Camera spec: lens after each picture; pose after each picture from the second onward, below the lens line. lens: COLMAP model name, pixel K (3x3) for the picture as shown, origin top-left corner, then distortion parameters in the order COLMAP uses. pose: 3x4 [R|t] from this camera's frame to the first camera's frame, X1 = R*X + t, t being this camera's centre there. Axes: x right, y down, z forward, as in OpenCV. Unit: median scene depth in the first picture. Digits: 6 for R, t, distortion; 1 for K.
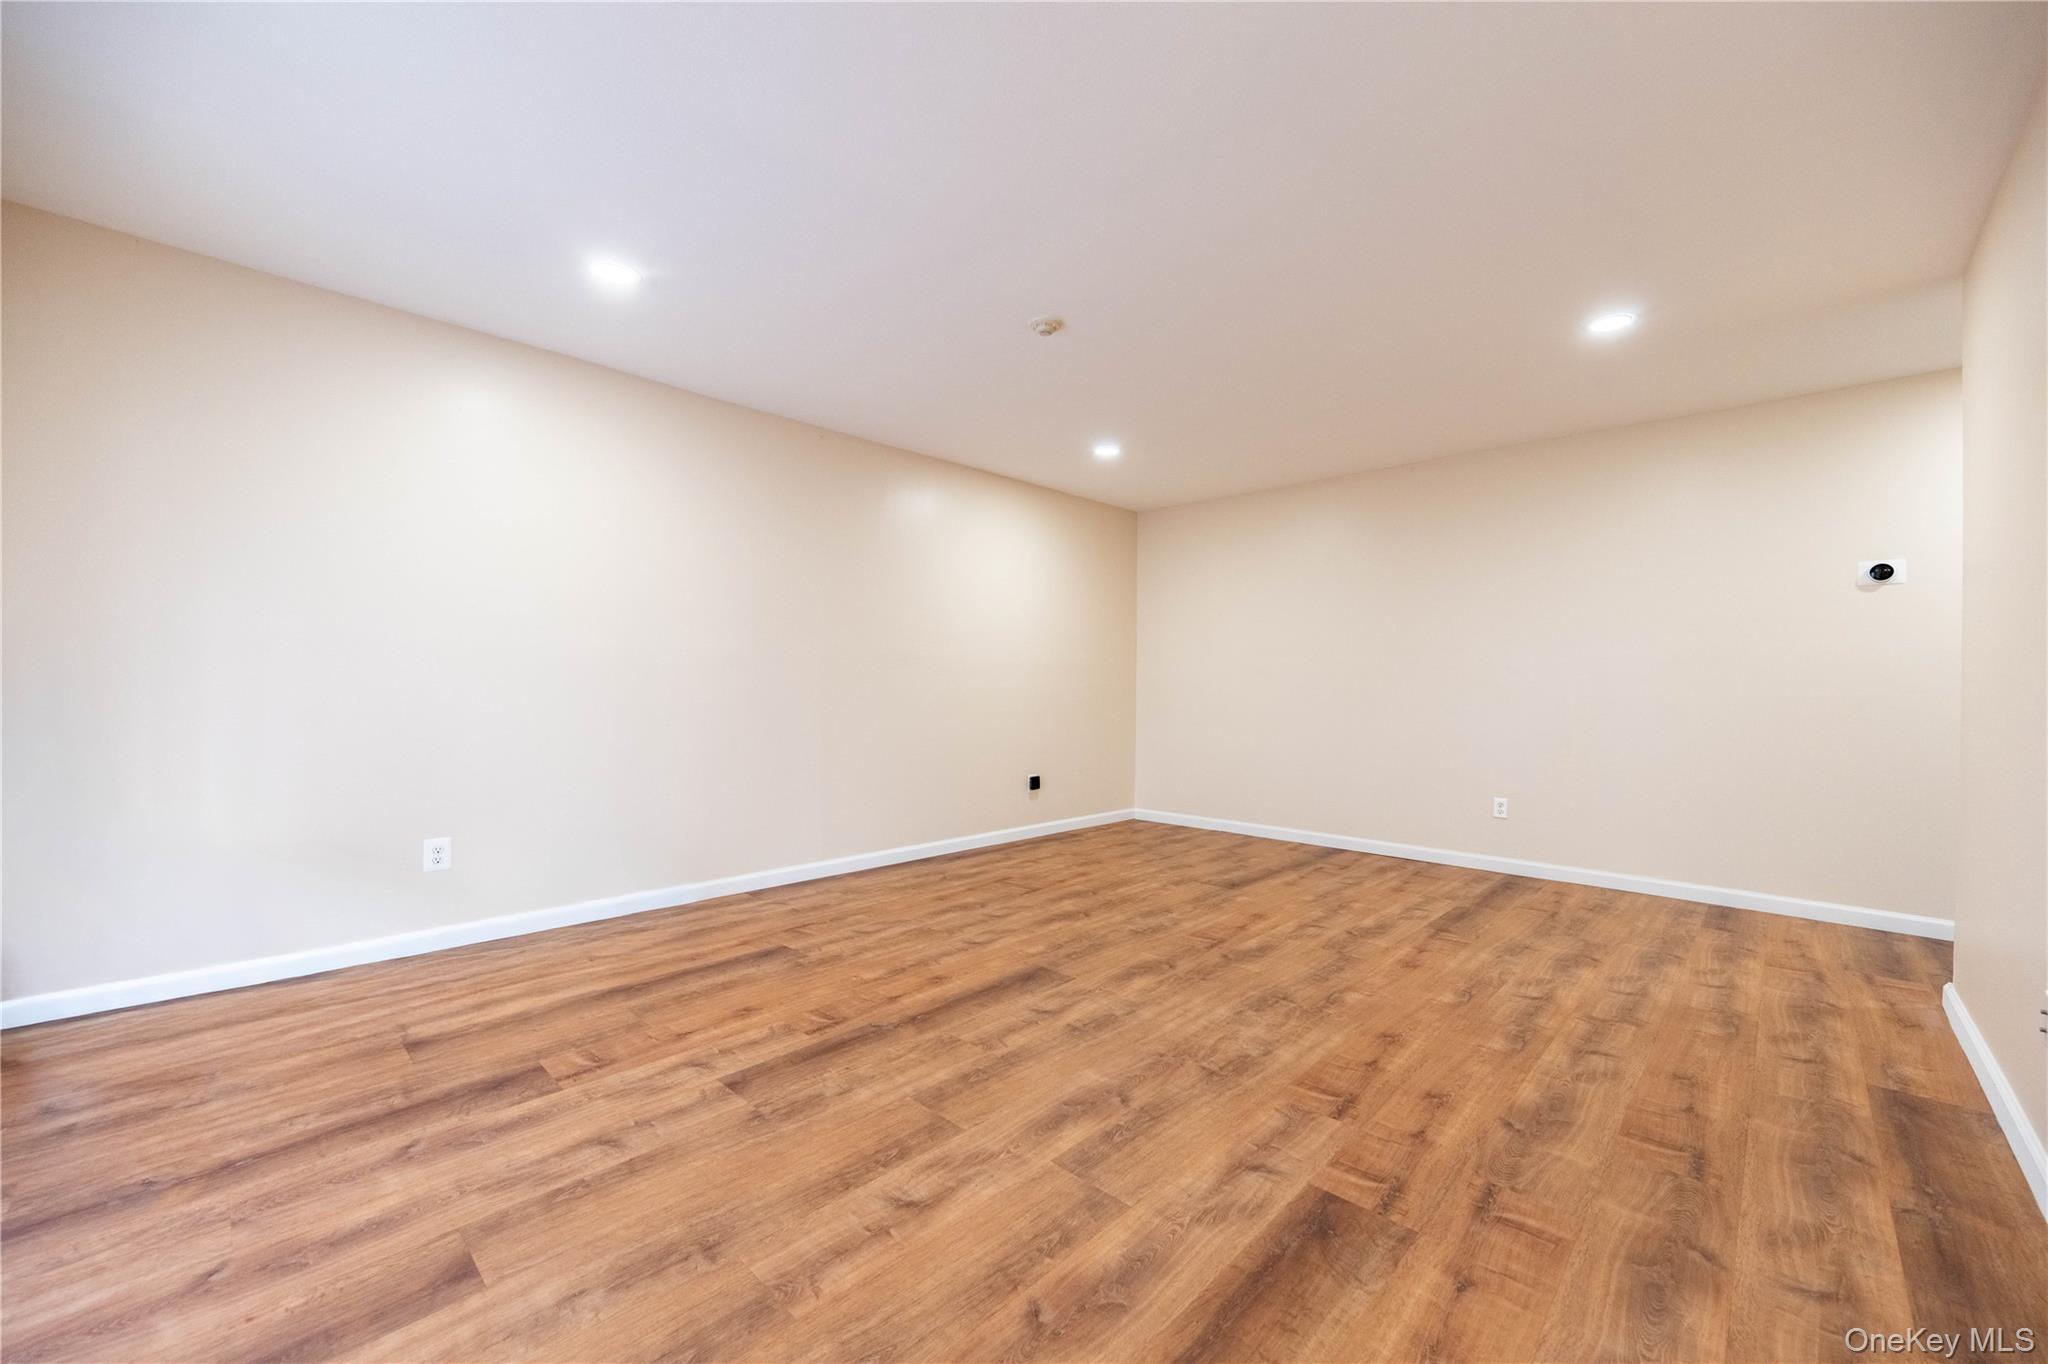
lens RADIAL K [[800.9, 0, 1033.5], [0, 800.9, 679.3], [0, 0, 1]] dist [-0.013614, 0.000757]
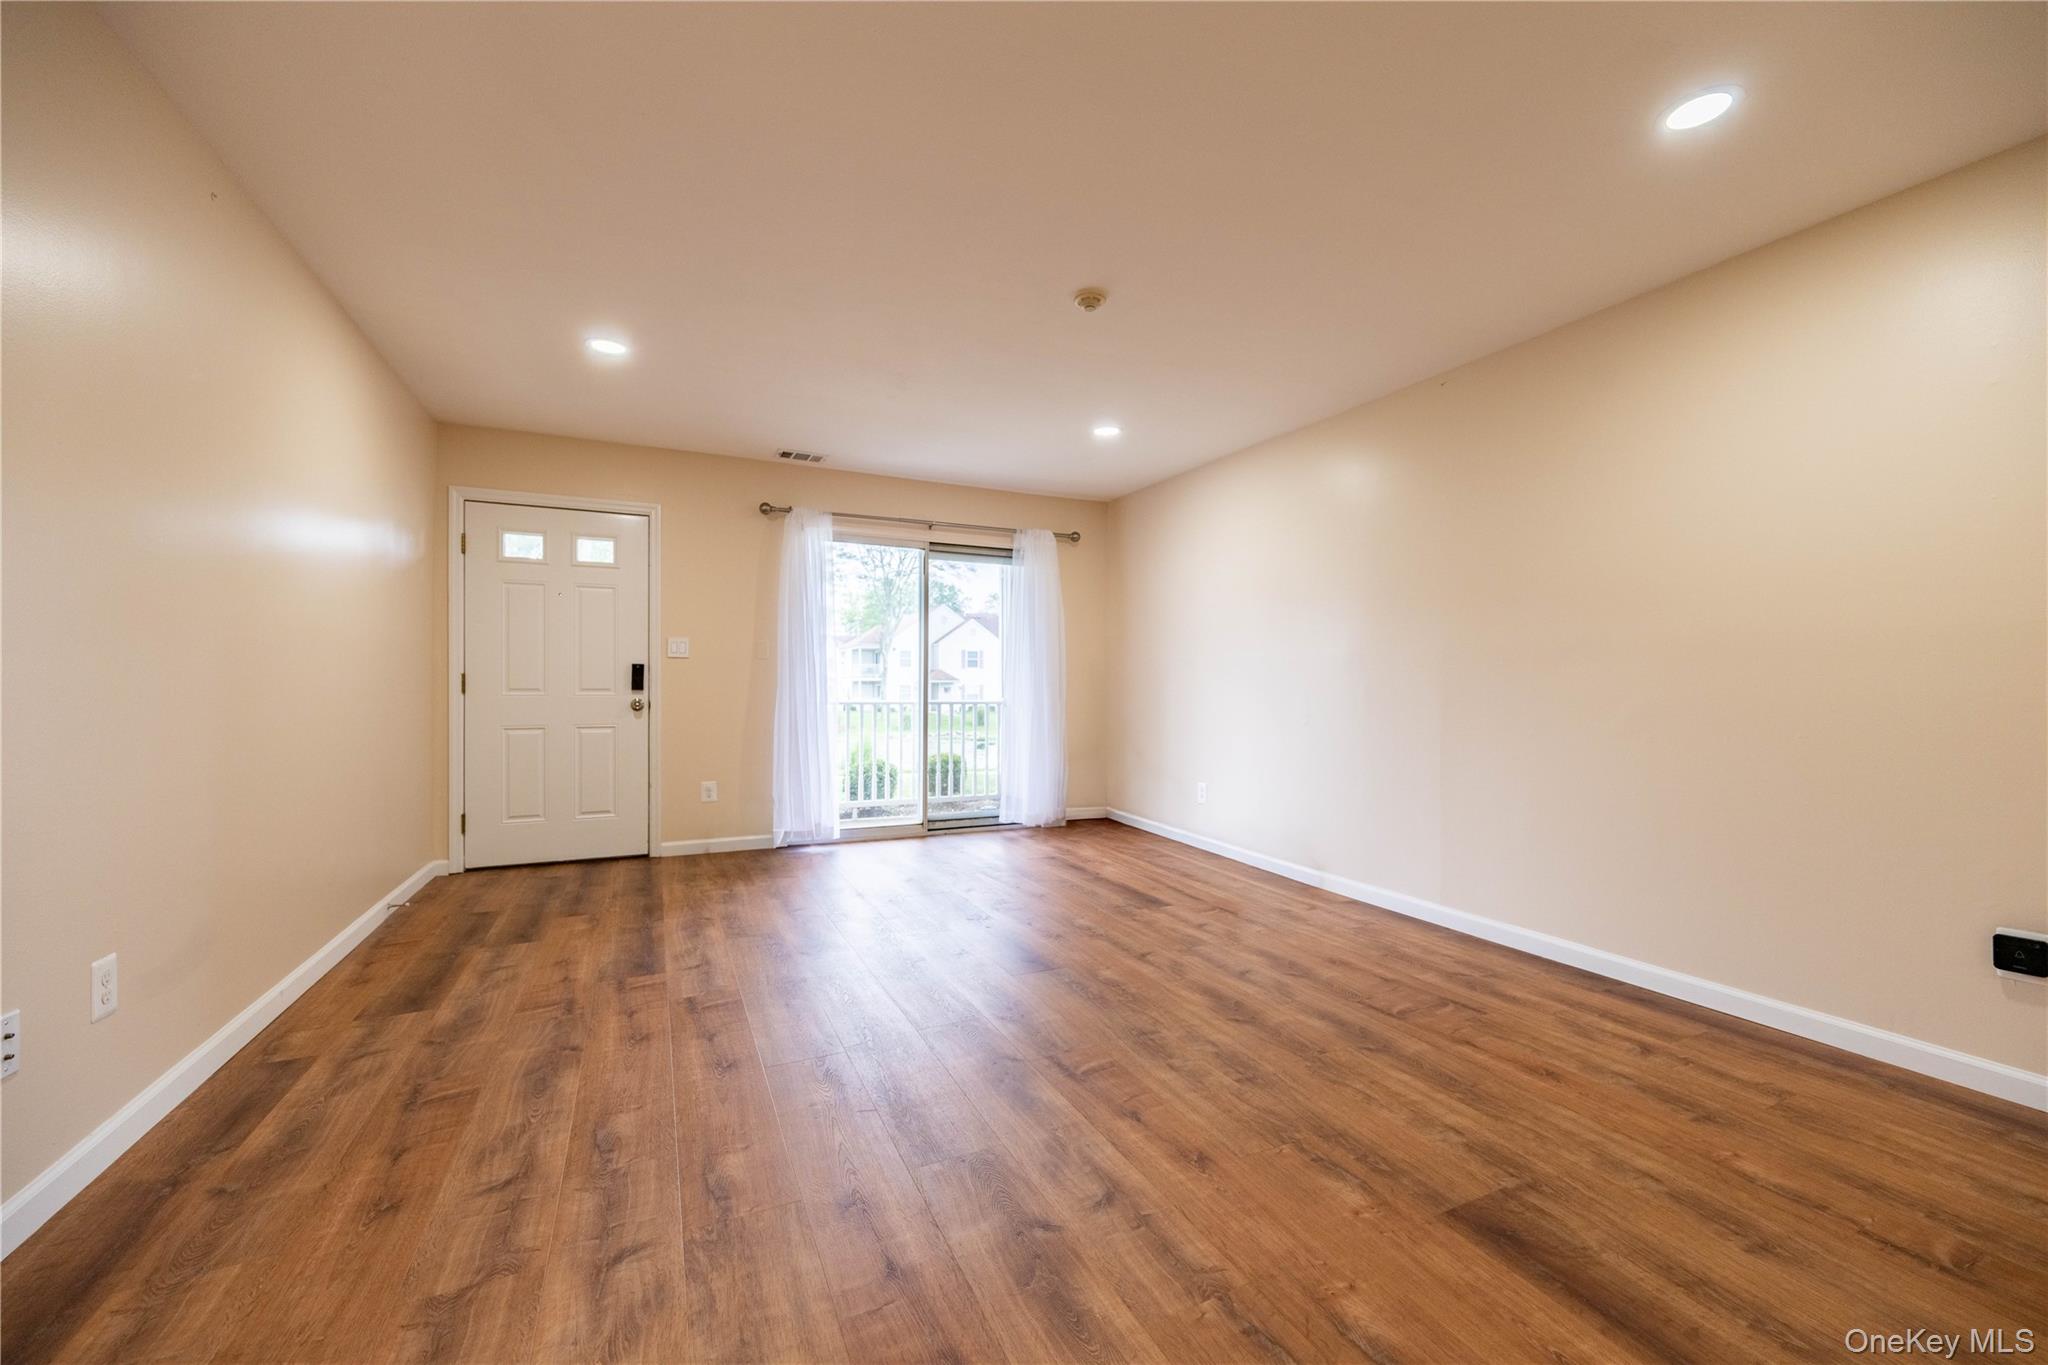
lens RADIAL K [[800.9, 0, 1022.8], [0, 800.9, 688.7], [0, 0, 1]] dist [-0.013614, 0.000757]
pose [[-0.363914, -0.005199, -0.931418, 1.104717], [-0.001631, 0.999986, -0.004944, 0.023968], [0.931431, -0.000280, -0.363917, 1.552152]]
